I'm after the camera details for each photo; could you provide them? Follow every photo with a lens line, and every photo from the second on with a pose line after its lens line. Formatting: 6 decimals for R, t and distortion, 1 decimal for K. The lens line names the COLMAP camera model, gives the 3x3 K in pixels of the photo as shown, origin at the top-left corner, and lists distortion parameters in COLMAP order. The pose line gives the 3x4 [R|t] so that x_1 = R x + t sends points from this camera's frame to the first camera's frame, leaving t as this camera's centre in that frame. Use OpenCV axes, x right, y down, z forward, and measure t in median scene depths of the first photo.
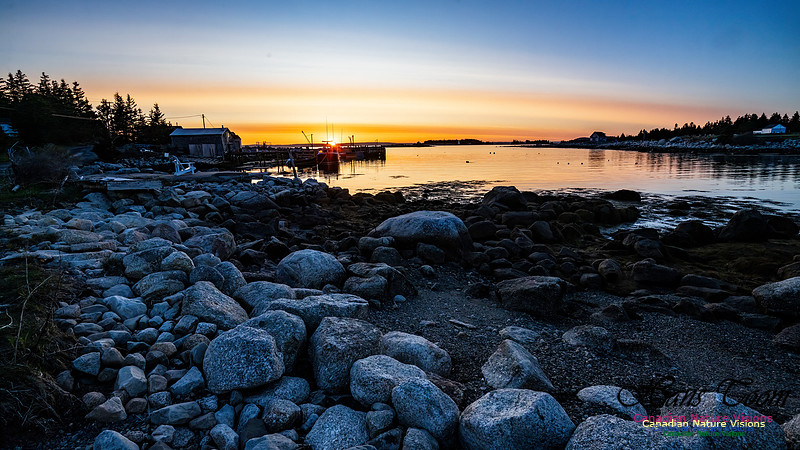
lens RADIAL K [[382.6, 0, 397.7], [0, 382.6, 227.5], [0, 0, 1]] dist [-0.051239, 0.000777]
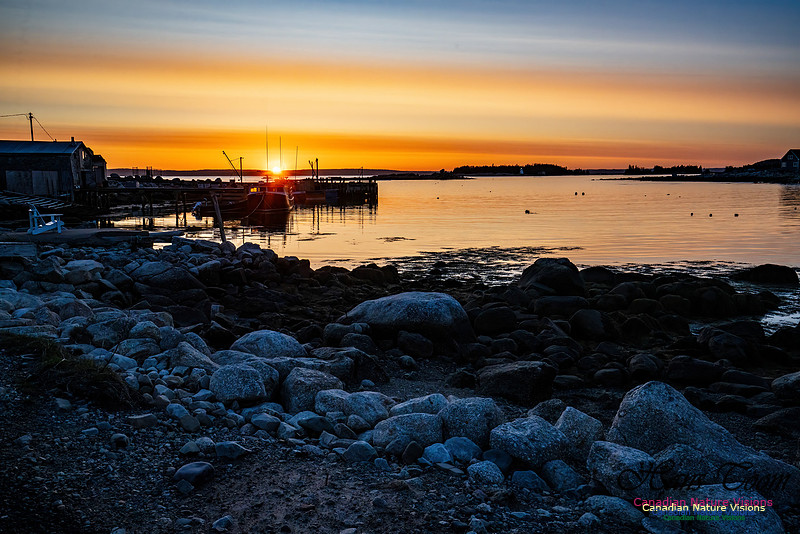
lens RADIAL K [[750.1, 0, 399.8], [0, 750.1, 268.3], [0, 0, 1]] dist [0.049148, 0.089389]
pose [[0.999941, 0.010357, -0.003164, 0.029911], [-0.010596, 0.996044, -0.088229, 0.025224], [0.002238, 0.088257, 0.996095, -0.282609]]
